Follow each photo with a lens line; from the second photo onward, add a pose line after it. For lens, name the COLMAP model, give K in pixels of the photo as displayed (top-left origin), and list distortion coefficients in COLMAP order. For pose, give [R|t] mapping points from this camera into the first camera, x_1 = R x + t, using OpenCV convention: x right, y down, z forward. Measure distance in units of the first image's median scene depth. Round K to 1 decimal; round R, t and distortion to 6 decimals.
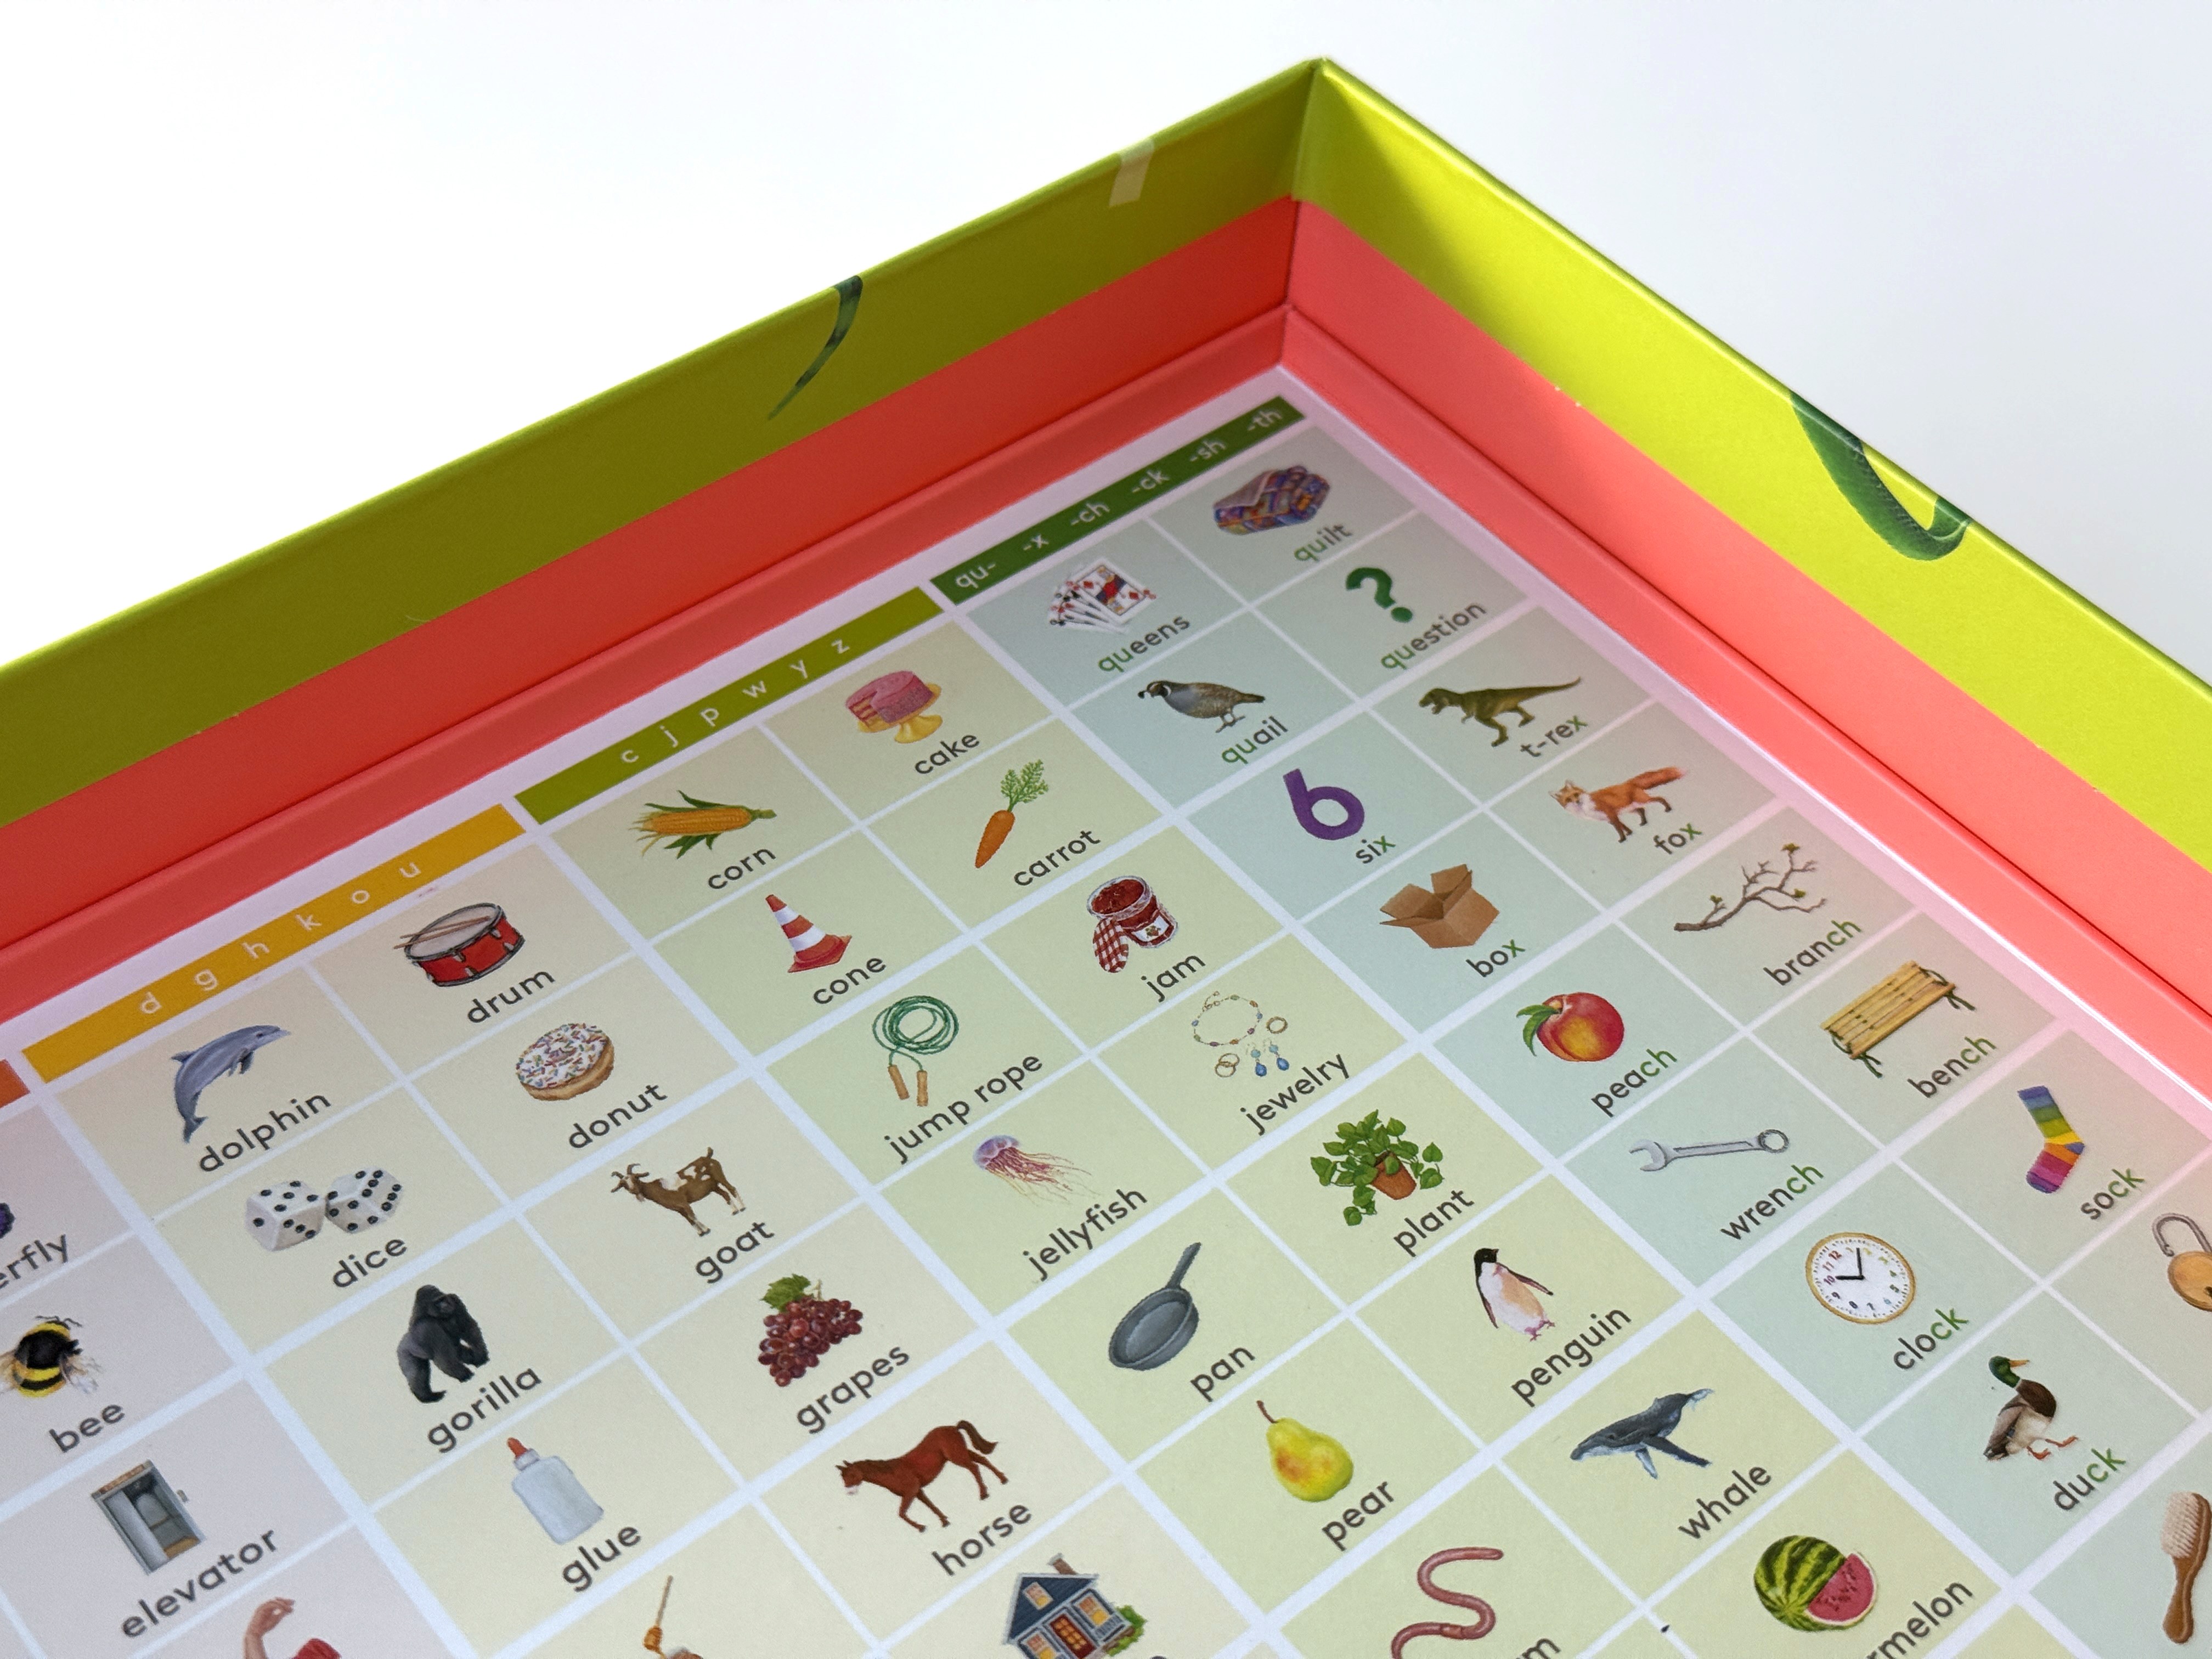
lens RADIAL K [[3194.4, 0, 1106.0], [0, 3194.4, 829.5], [0, 0, 1]] dist [0.166252, -0.321528]
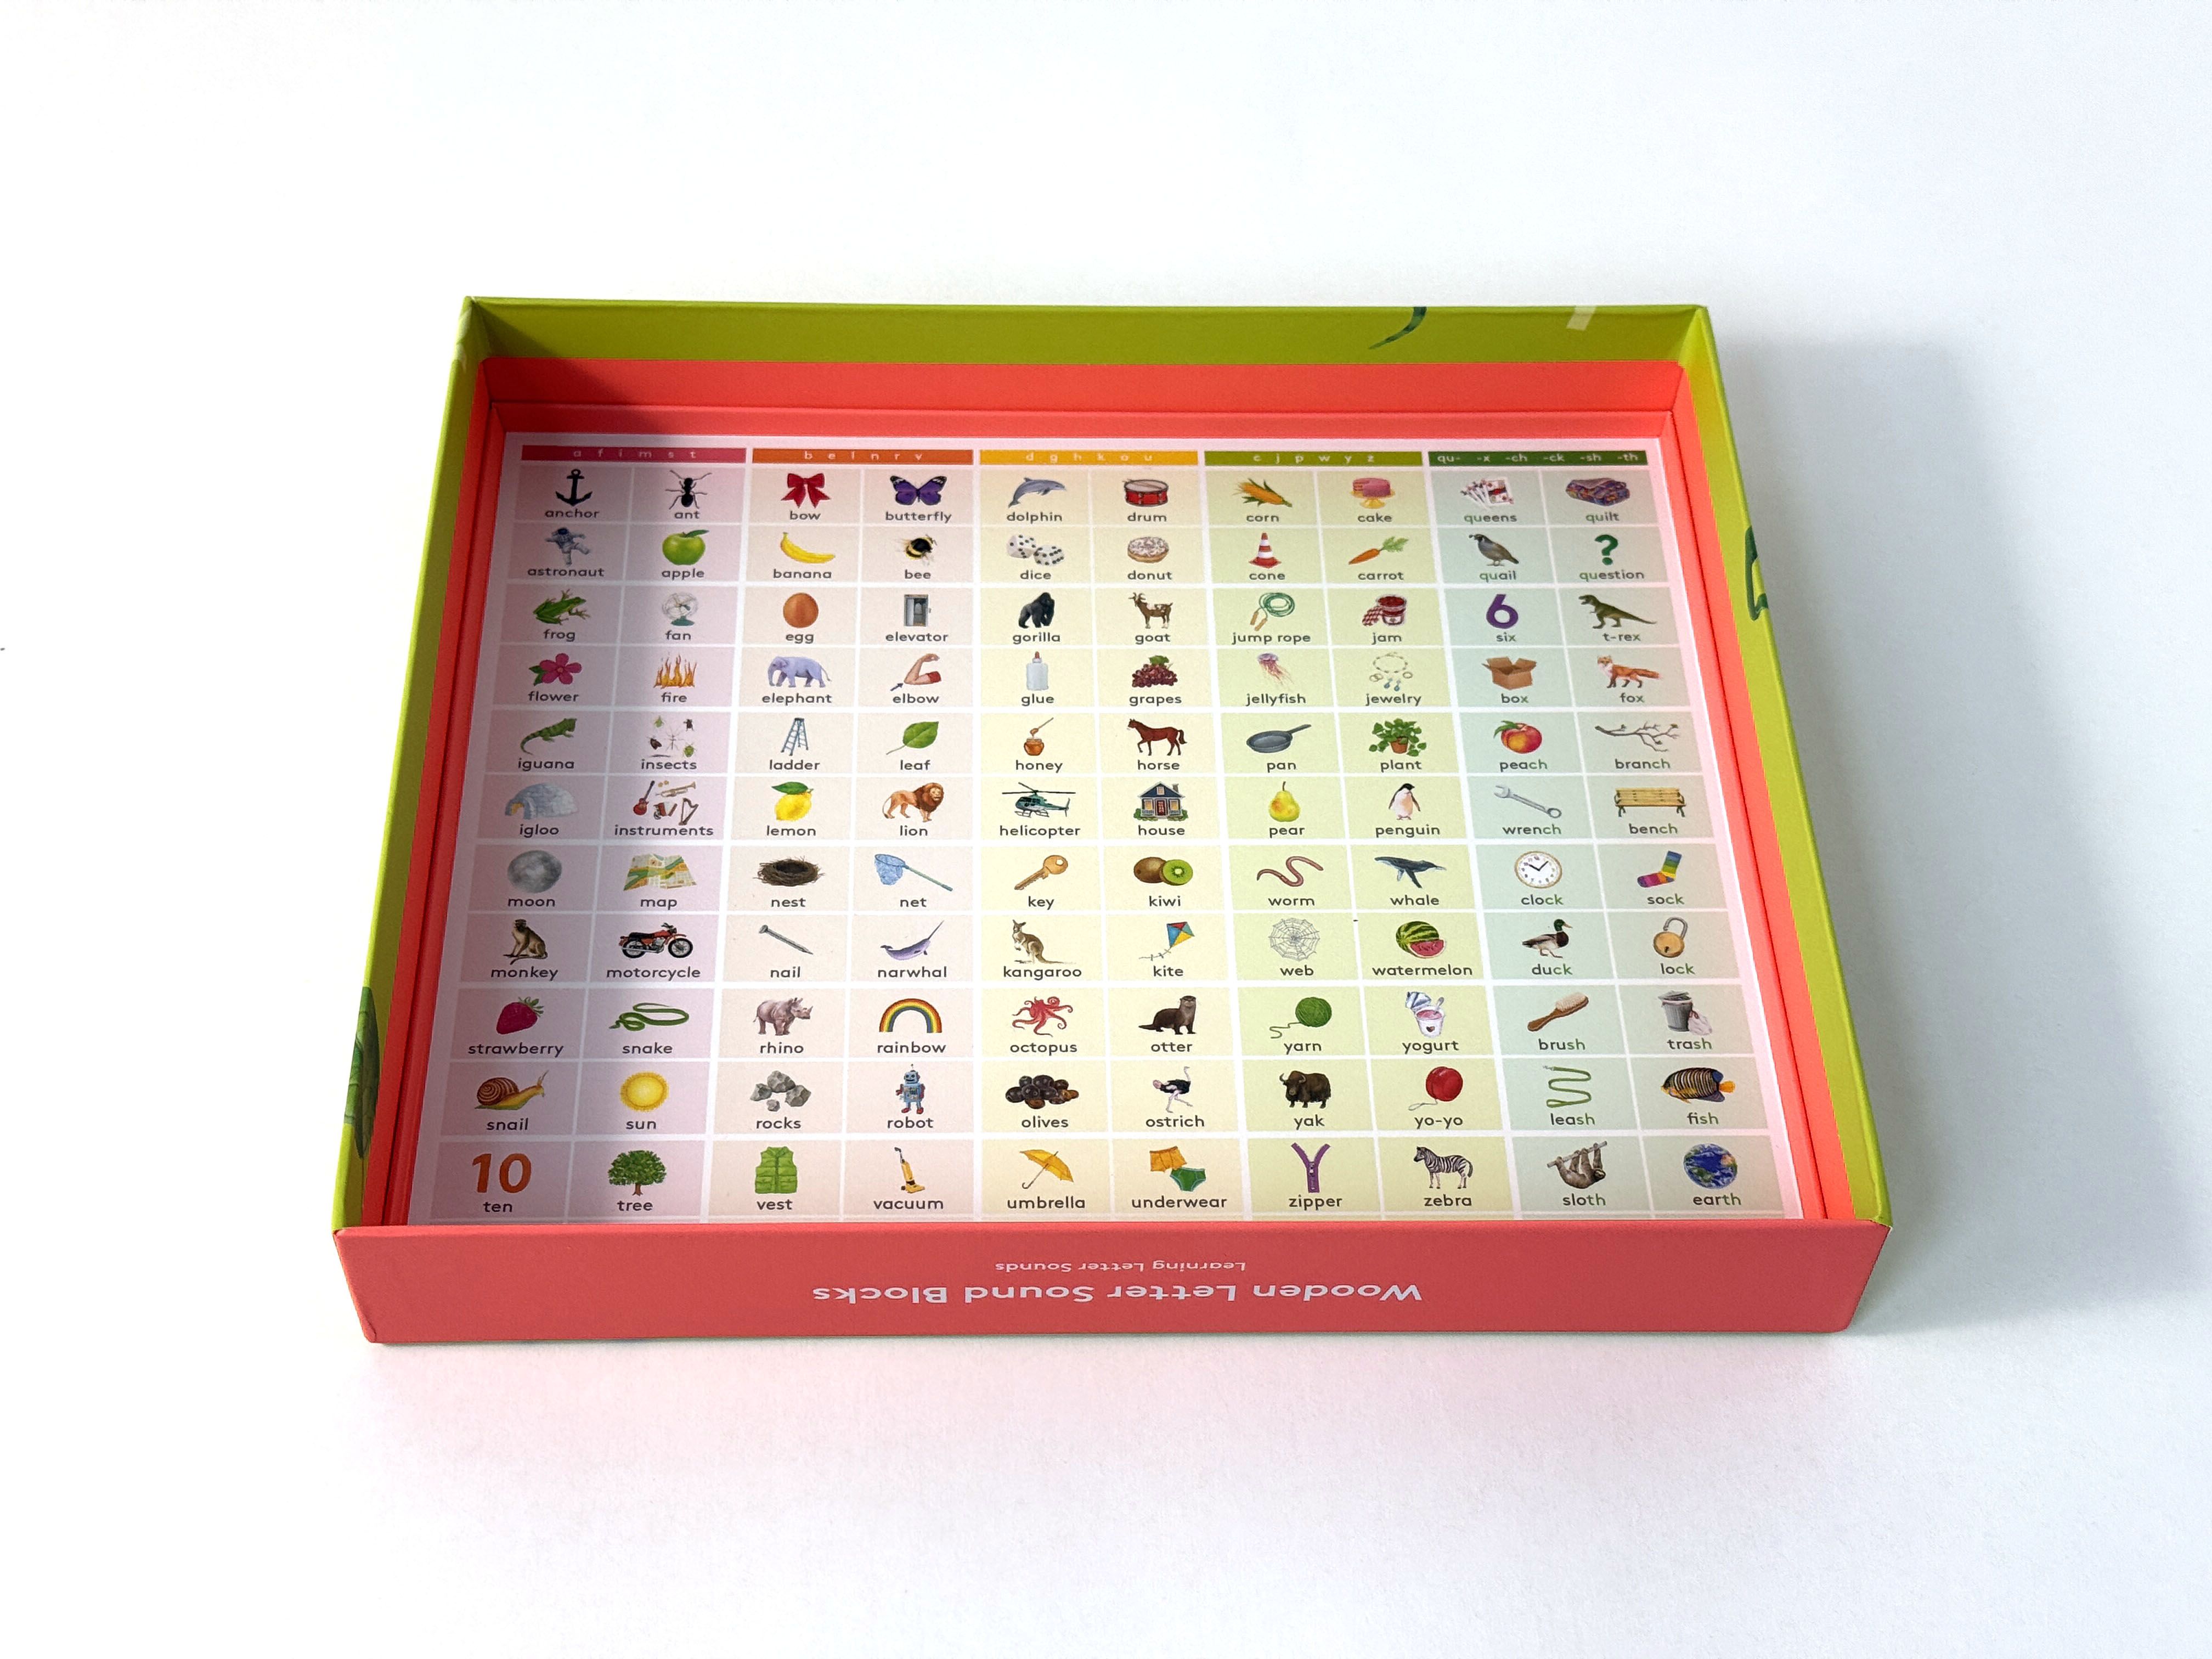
lens RADIAL K [[3194.4, 0, 1106.0], [0, 3194.4, 829.5], [0, 0, 1]] dist [0.166252, -0.321528]
pose [[0.782798, 0.470920, -0.406770, 0.886962], [-0.456261, 0.878856, 0.139417, -0.063902], [0.423147, 0.076458, 0.902829, -1.177856]]
